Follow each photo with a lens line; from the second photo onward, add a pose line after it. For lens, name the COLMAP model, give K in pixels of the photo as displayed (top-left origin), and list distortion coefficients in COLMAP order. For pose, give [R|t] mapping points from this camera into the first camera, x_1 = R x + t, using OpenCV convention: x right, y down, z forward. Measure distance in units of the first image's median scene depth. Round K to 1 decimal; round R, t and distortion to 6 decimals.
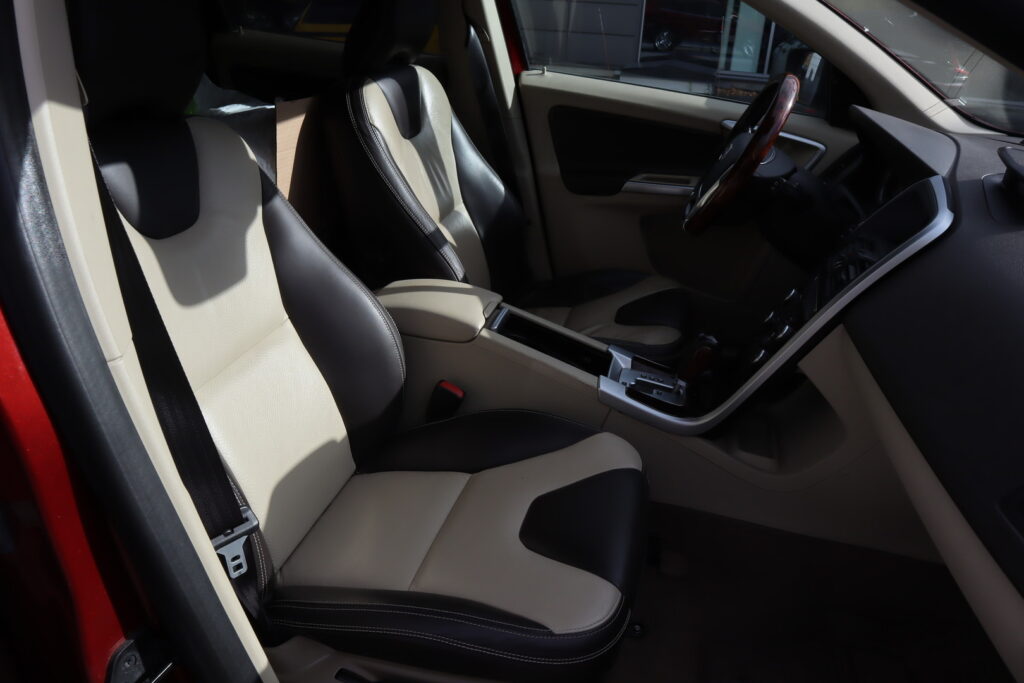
lens RADIAL K [[841.9, 0, 512.0], [0, 841.9, 341.5], [0, 0, 1]] dist [-0.006779, 0.074288]
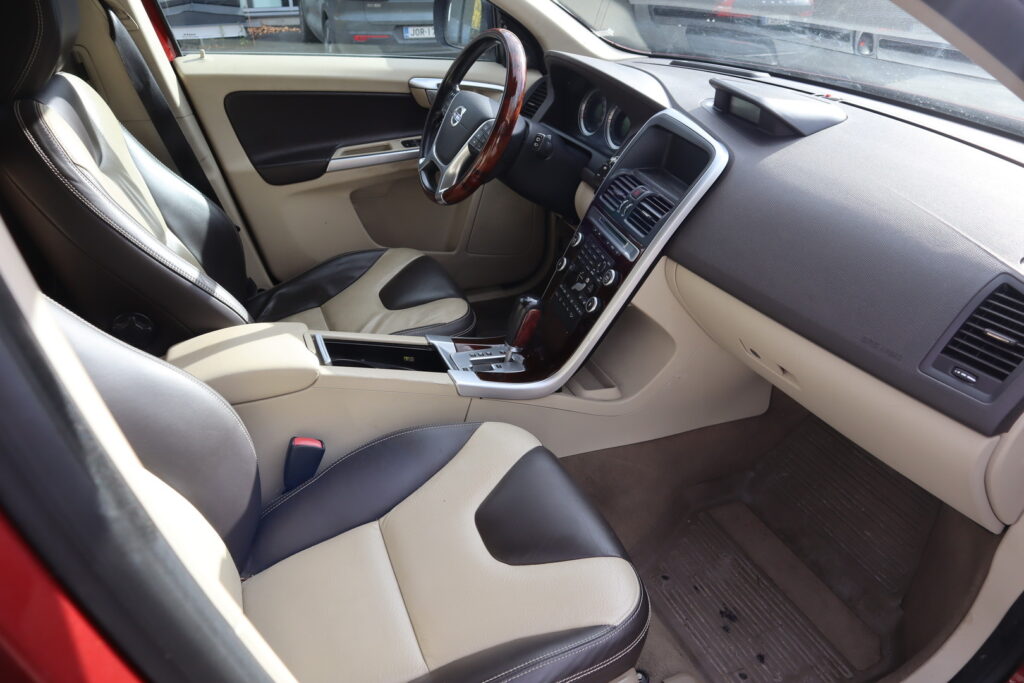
lens RADIAL K [[841.9, 0, 512.0], [0, 841.9, 341.5], [0, 0, 1]] dist [-0.006779, 0.074288]
pose [[0.784974, -0.329253, 0.524794, -0.310535], [0.277594, 0.944219, 0.177180, -0.131812], [-0.553858, 0.006598, 0.832585, 0.136868]]
